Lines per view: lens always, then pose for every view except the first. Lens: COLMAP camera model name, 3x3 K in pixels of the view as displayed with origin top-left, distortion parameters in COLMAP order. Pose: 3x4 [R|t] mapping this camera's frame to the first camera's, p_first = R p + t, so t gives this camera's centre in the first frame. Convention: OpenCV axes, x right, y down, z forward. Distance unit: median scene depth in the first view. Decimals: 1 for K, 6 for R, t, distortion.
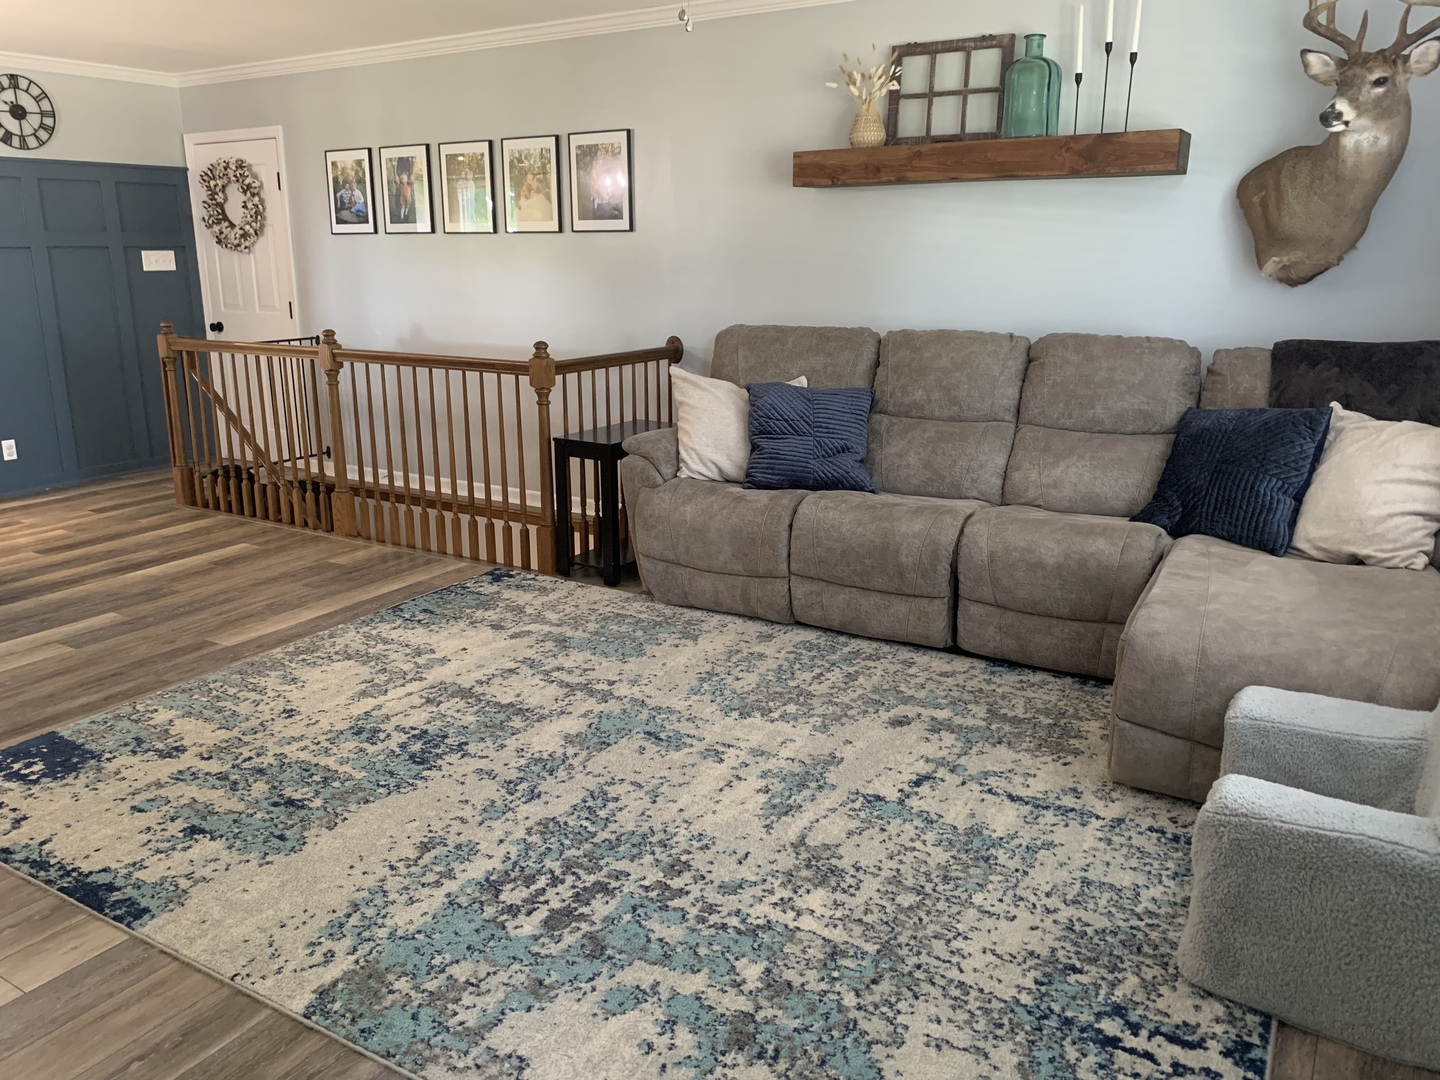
lens RADIAL K [[1102.9, 0, 698.0], [0, 1102.9, 515.6], [0, 0, 1]] dist [0.037531, -0.039618]
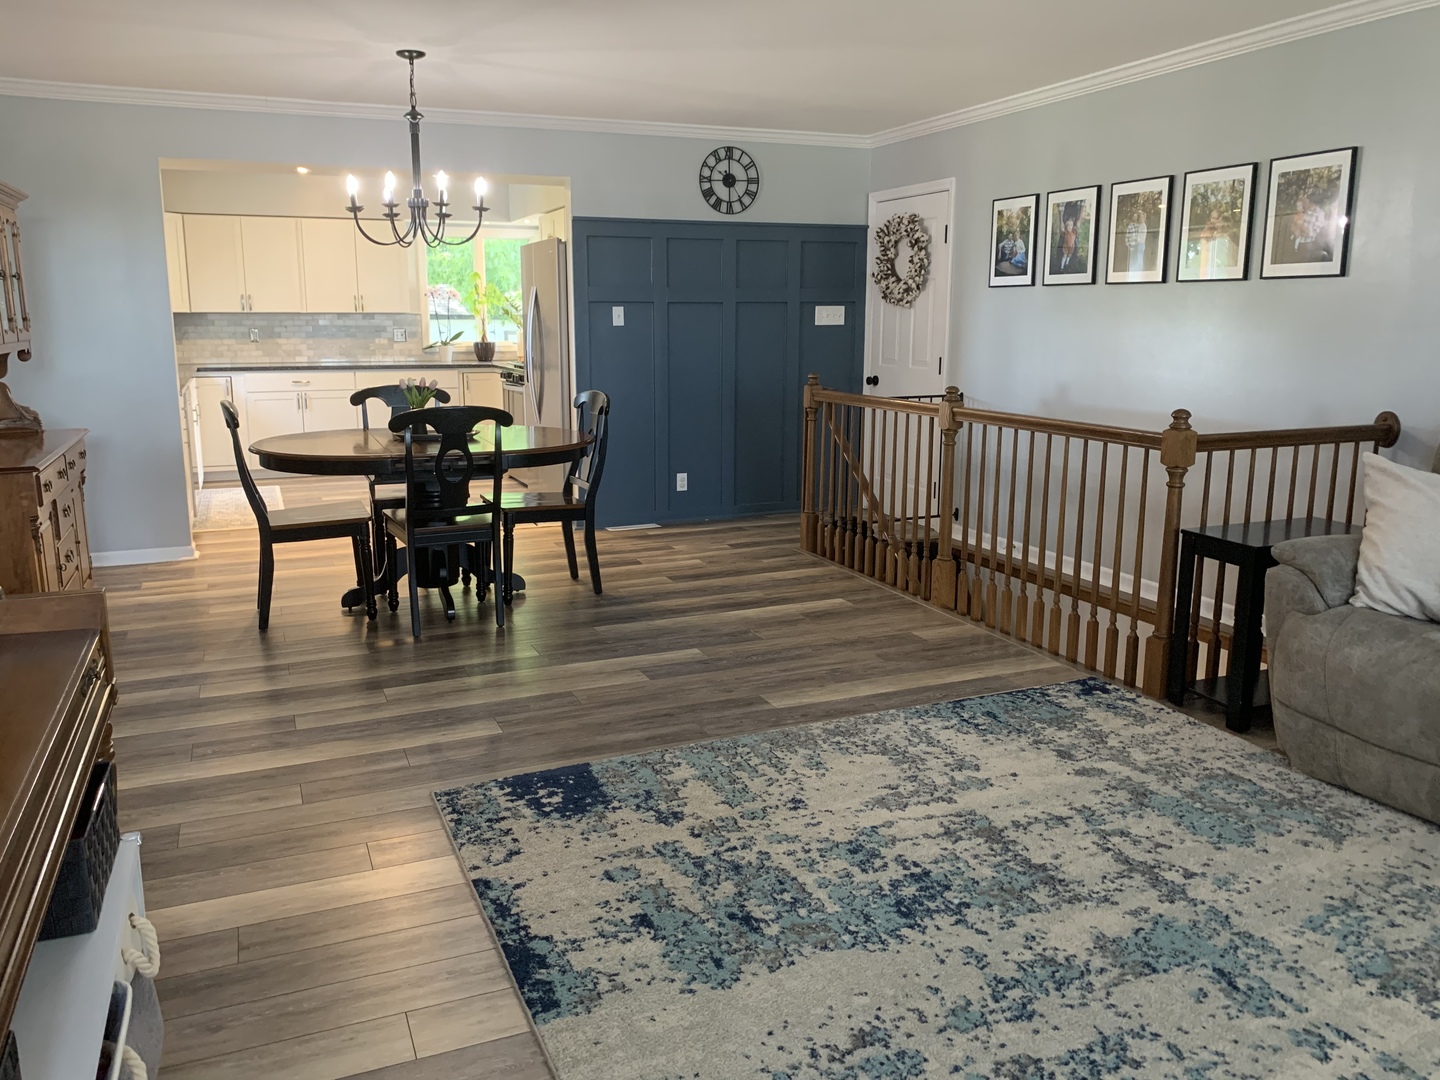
lens RADIAL K [[1102.9, 0, 709.1], [0, 1102.9, 507.2], [0, 0, 1]] dist [0.037531, -0.039618]
pose [[0.819888, 0.105552, -0.562710, 0.040198], [-0.139361, 0.990090, -0.017335, -0.026659], [0.555304, 0.092633, 0.826472, 0.155907]]
